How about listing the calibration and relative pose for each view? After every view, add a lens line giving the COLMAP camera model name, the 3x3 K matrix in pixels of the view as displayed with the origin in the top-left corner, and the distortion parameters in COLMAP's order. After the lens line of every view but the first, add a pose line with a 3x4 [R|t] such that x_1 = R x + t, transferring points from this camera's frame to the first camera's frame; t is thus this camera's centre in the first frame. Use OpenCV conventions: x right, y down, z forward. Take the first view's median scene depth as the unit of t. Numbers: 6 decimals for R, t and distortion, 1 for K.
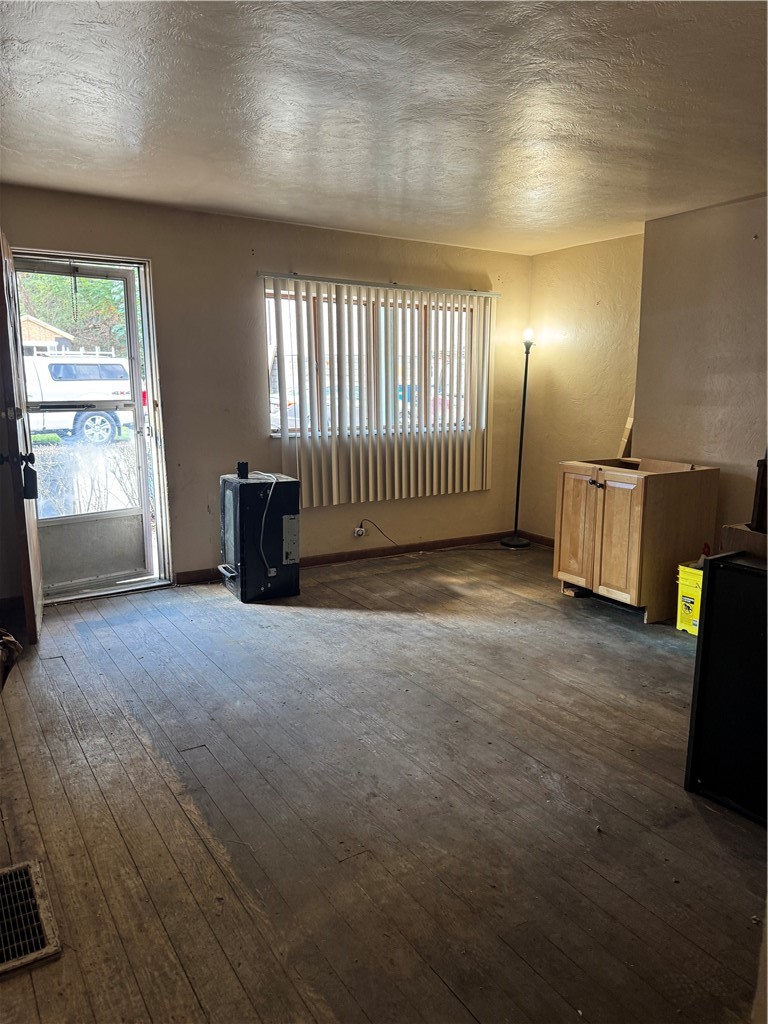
lens RADIAL K [[712.8, 0, 382.4], [0, 712.8, 504.8], [0, 0, 1]] dist [0.120644, -0.196148]
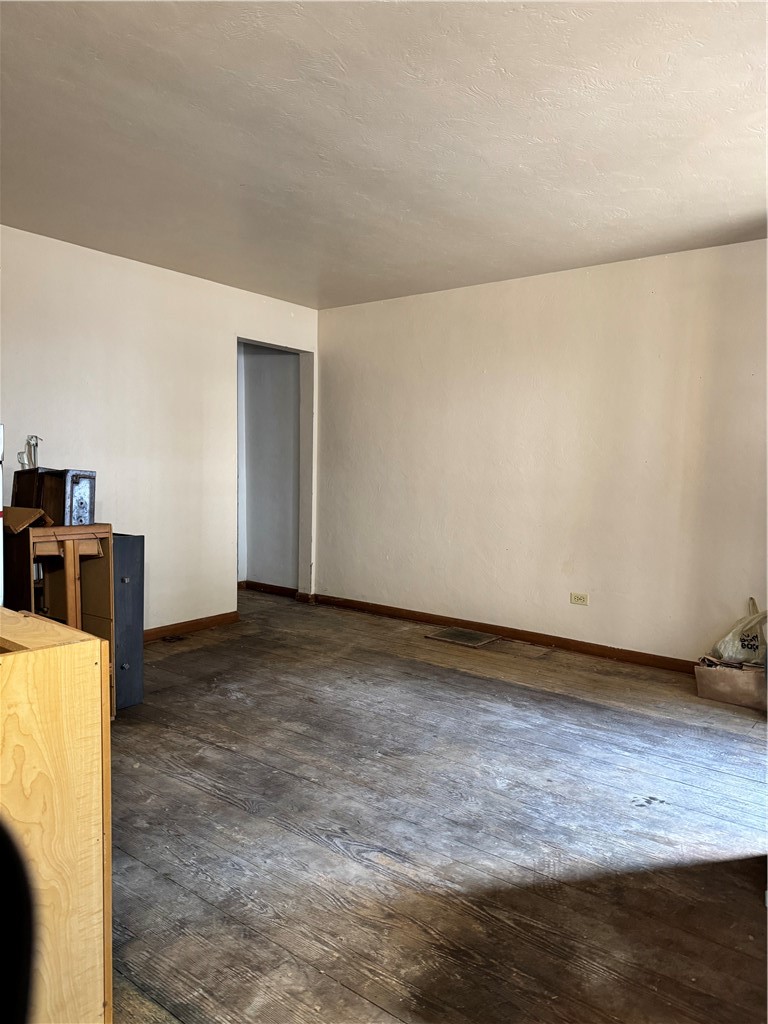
lens RADIAL K [[712.8, 0, 382.4], [0, 712.8, 504.8], [0, 0, 1]] dist [0.120644, -0.196148]
pose [[-0.943983, -0.005029, -0.329957, 0.294163], [-0.080960, 0.972855, 0.216792, -0.218830], [0.319910, 0.231361, -0.918765, 1.568446]]
